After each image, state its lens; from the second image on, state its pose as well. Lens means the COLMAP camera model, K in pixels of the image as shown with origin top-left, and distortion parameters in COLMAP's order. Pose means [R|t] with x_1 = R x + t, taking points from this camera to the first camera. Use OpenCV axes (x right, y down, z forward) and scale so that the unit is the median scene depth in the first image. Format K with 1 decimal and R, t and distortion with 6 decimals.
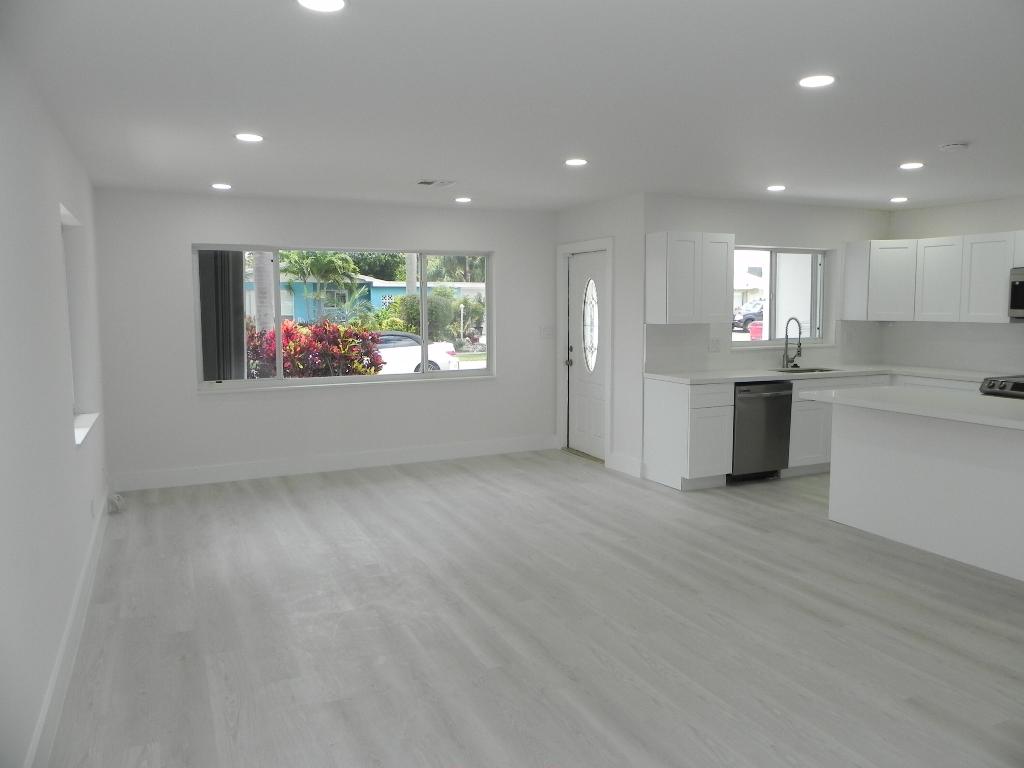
lens RADIAL K [[770.6, 0, 516.7], [0, 770.6, 367.6], [0, 0, 1]] dist [-0.005469, -0.002814]
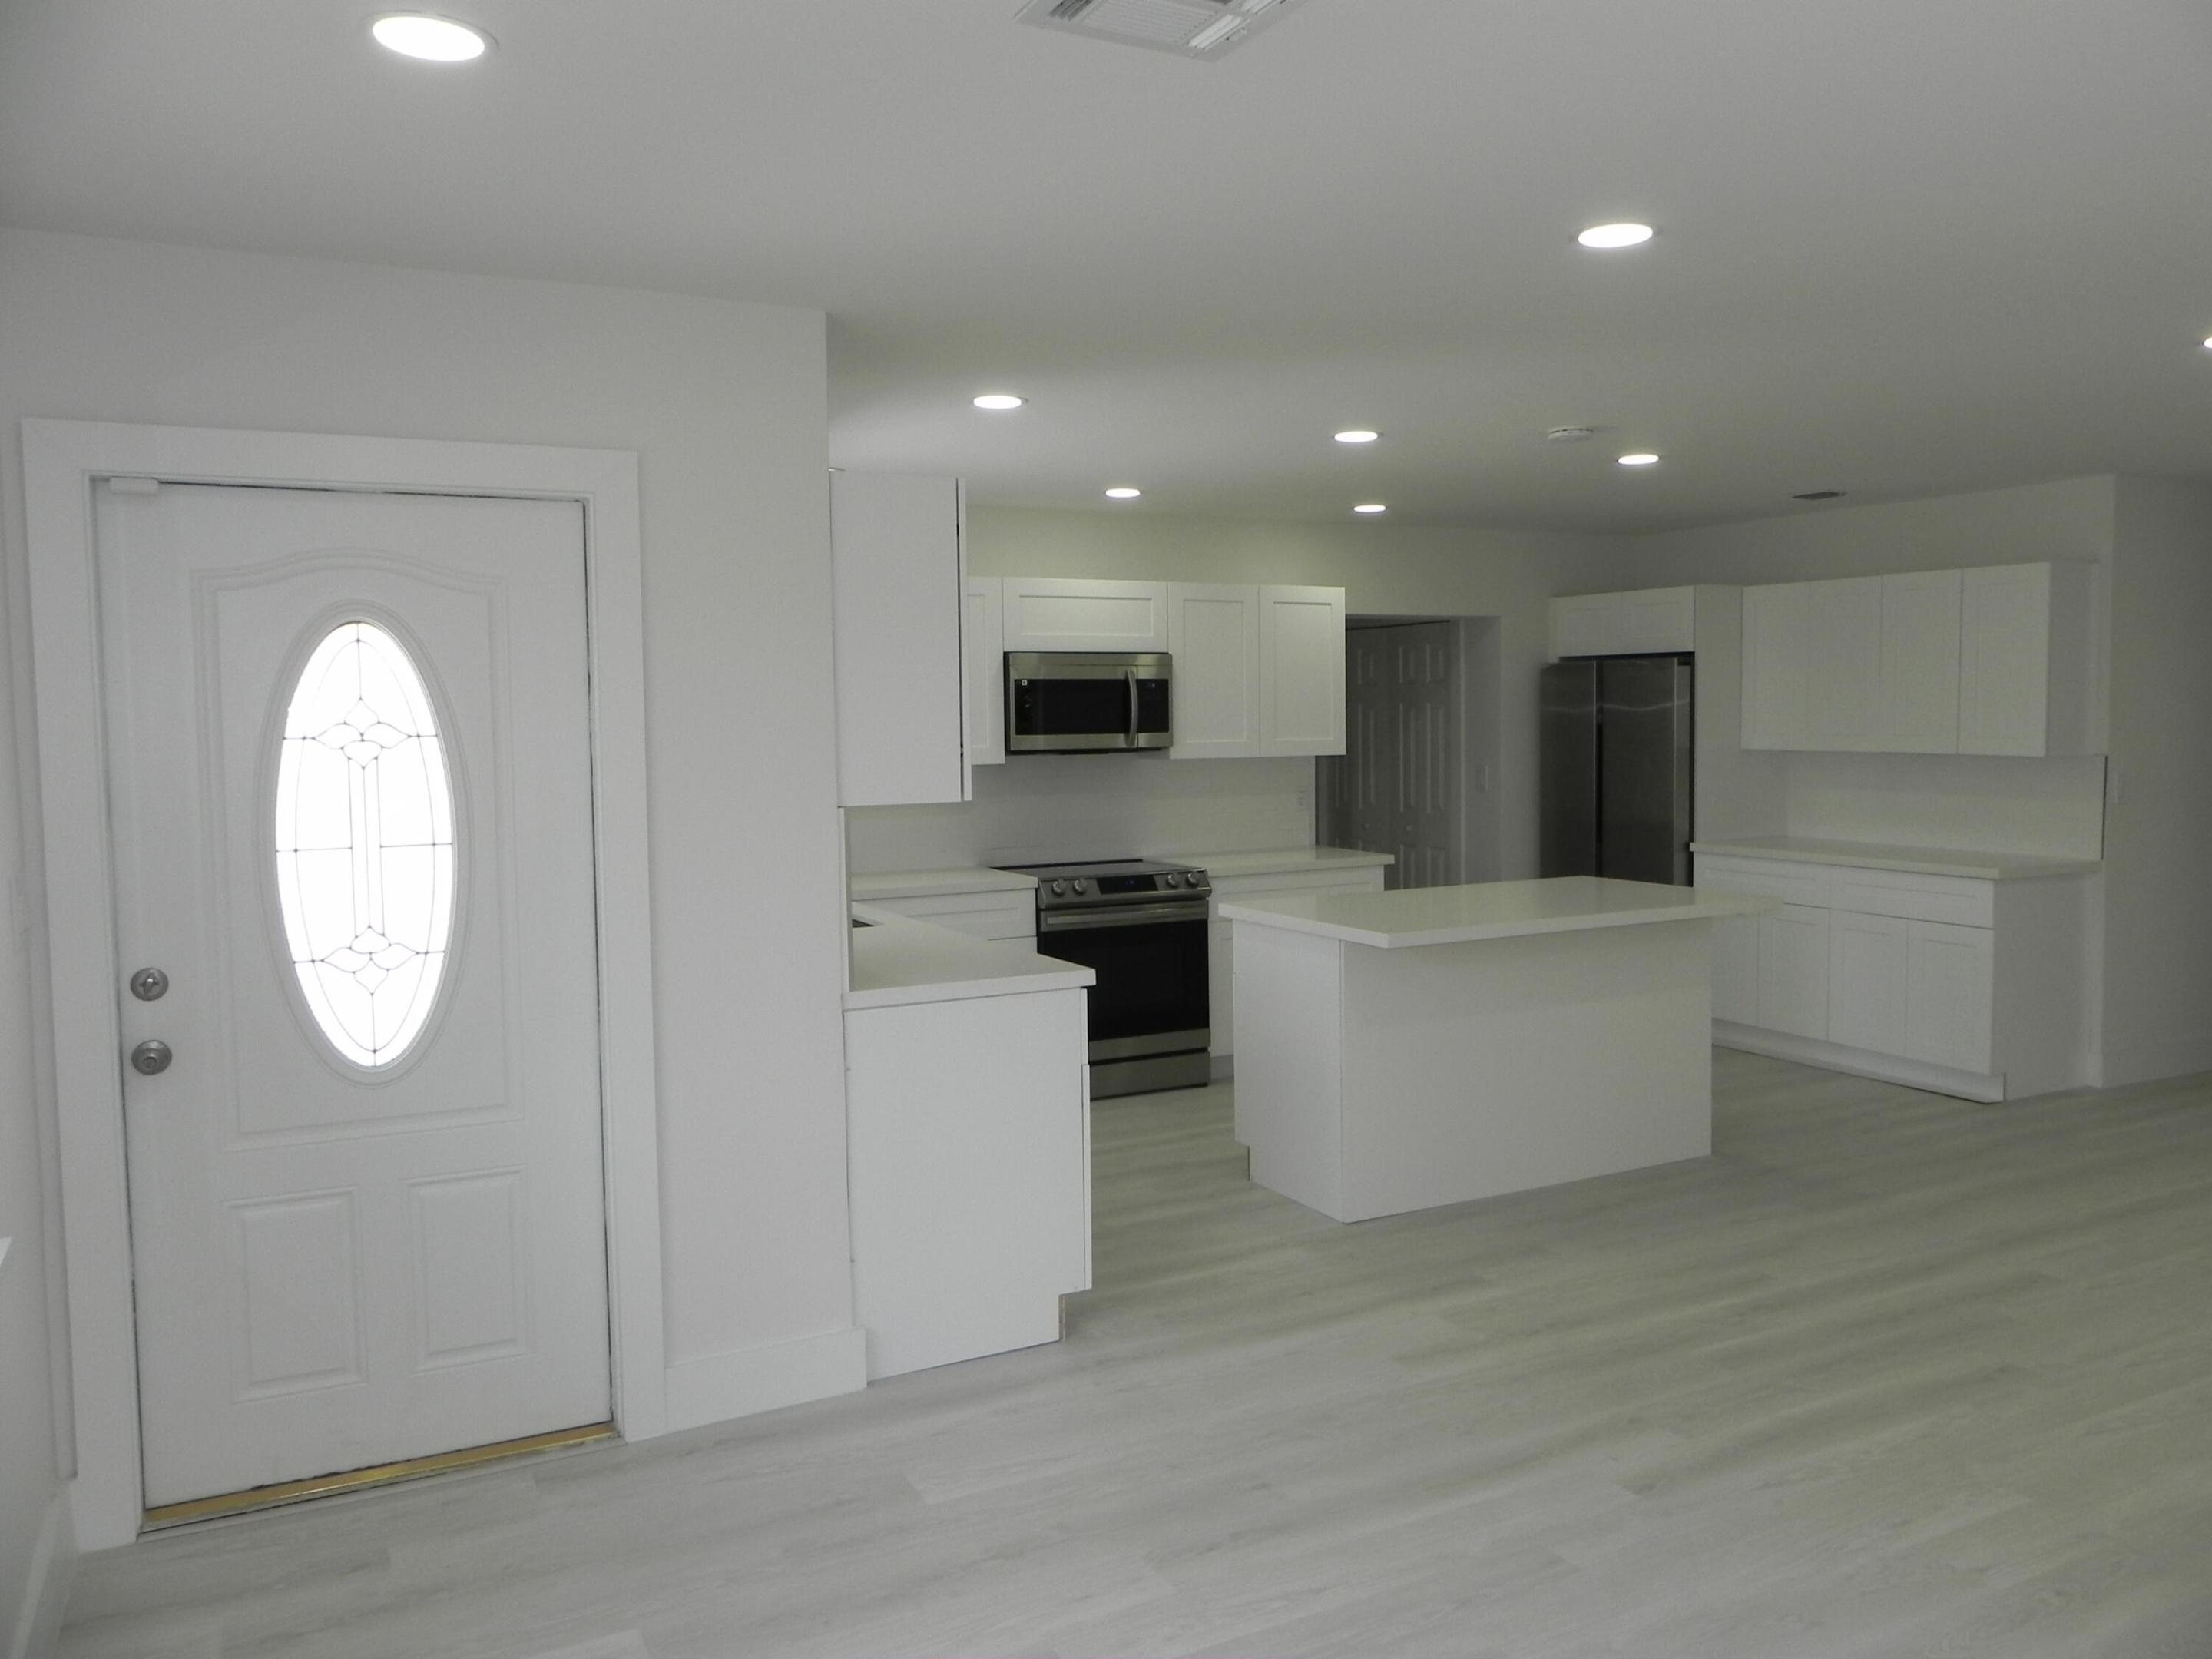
lens RADIAL K [[1678.4, 0, 1140.8], [0, 1678.4, 814.6], [0, 0, 1]] dist [-0.011398, -0.002992]
pose [[-0.054417, -0.057735, 0.996848, -0.435832], [0.096954, 0.993304, 0.062822, -0.085170], [-0.993800, 0.100067, -0.048455, 0.975436]]
